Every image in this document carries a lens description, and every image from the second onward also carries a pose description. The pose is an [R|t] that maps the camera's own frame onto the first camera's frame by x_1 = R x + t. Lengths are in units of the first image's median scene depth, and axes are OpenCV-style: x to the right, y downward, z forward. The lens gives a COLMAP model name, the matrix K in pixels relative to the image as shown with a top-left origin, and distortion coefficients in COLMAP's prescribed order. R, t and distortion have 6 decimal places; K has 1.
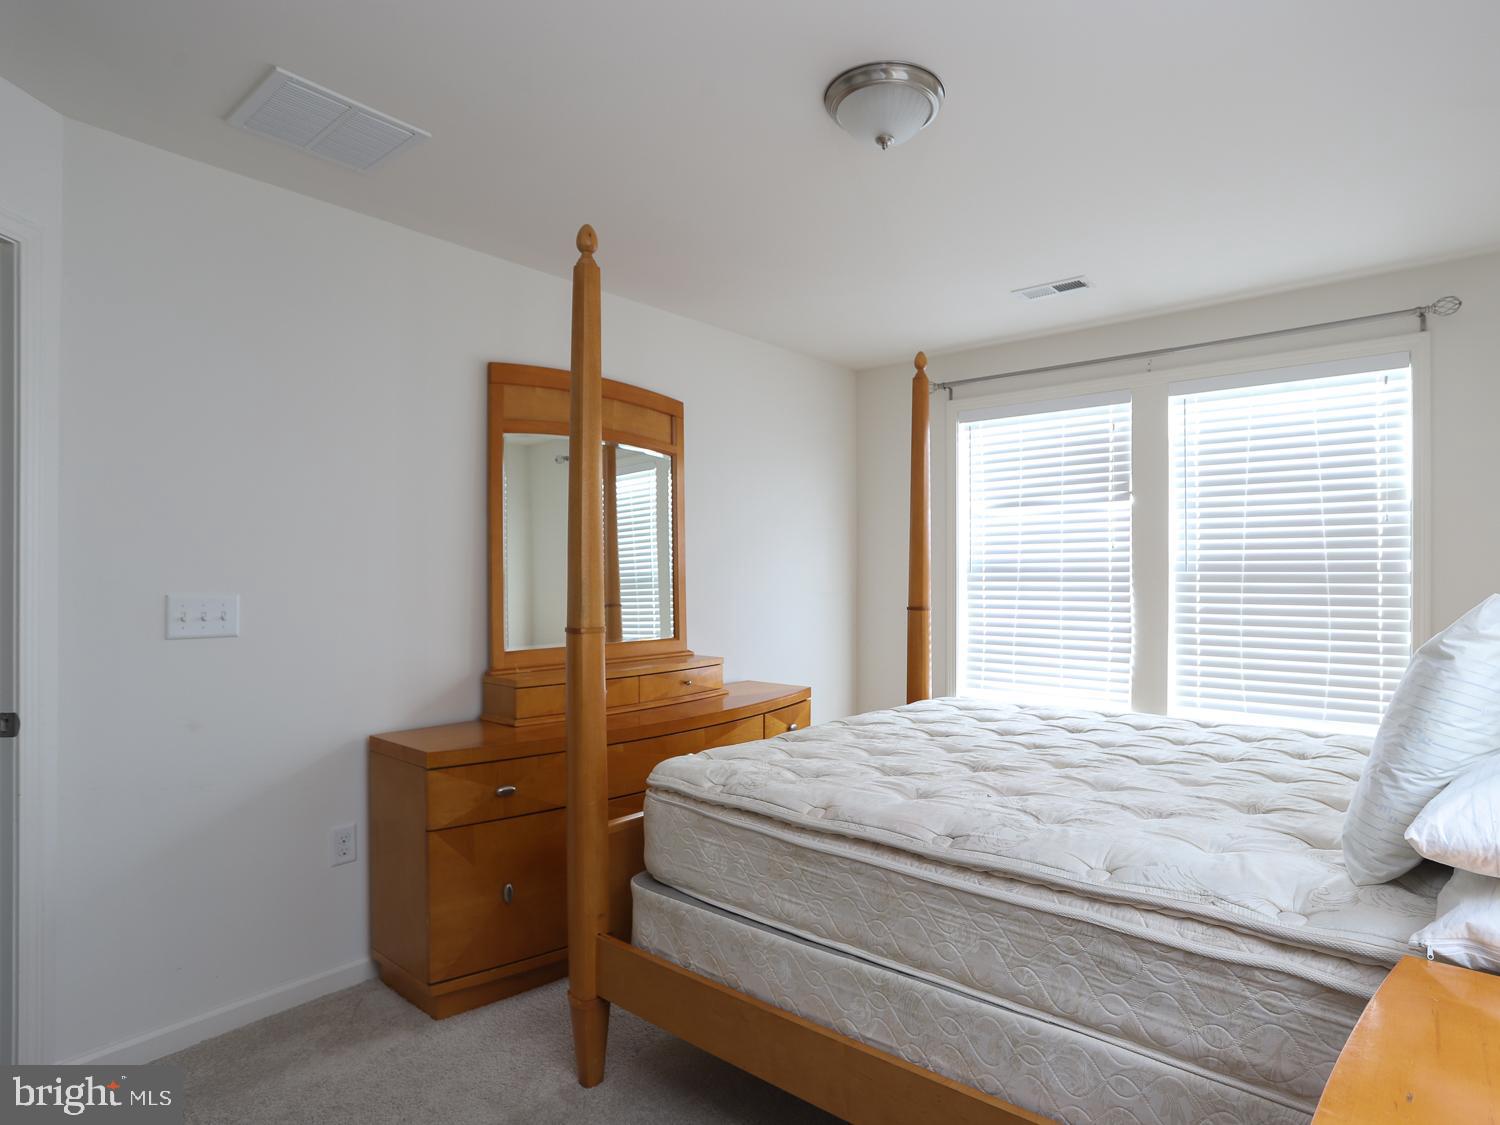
lens RADIAL K [[781.3, 0, 754.5], [0, 781.3, 567.0], [0, 0, 1]] dist [-0.006581, 0.004586]
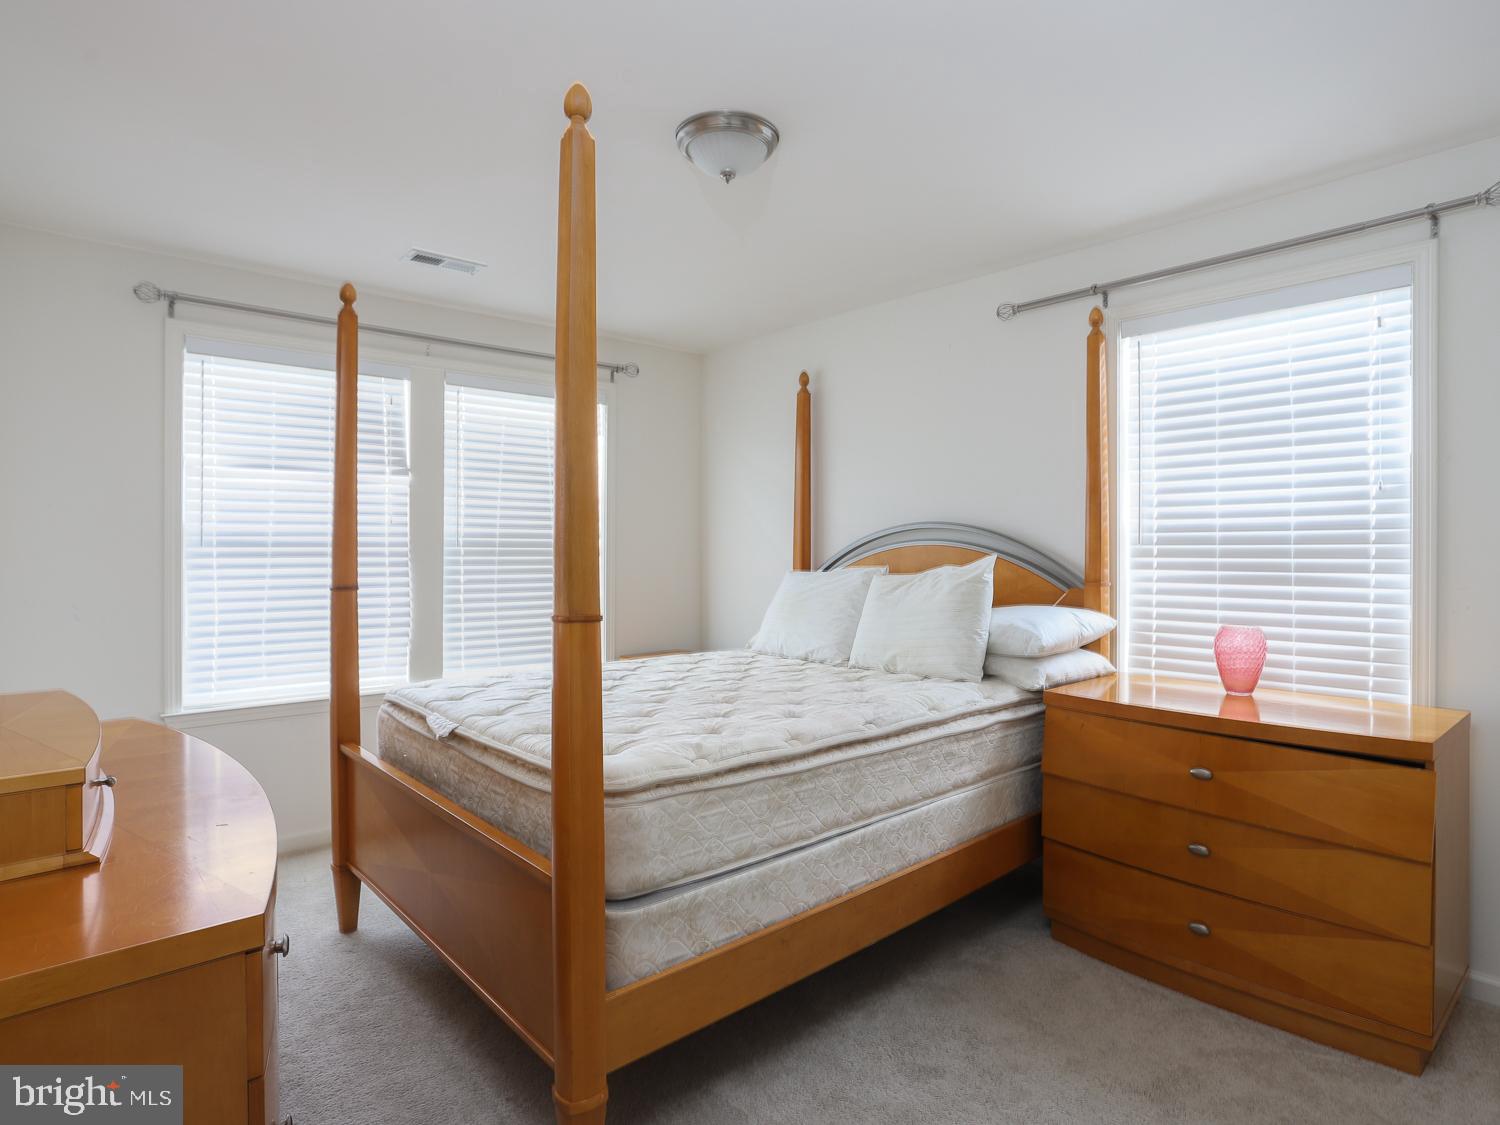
lens RADIAL K [[836.6, 0, 754.7], [0, 836.6, 556.8], [0, 0, 1]] dist [-0.006736, 0.012612]
pose [[0.172750, -0.004076, 0.984957, -1.158459], [-0.006967, 0.999961, 0.005360, 0.022794], [-0.984941, -0.007788, 0.172714, 0.816674]]
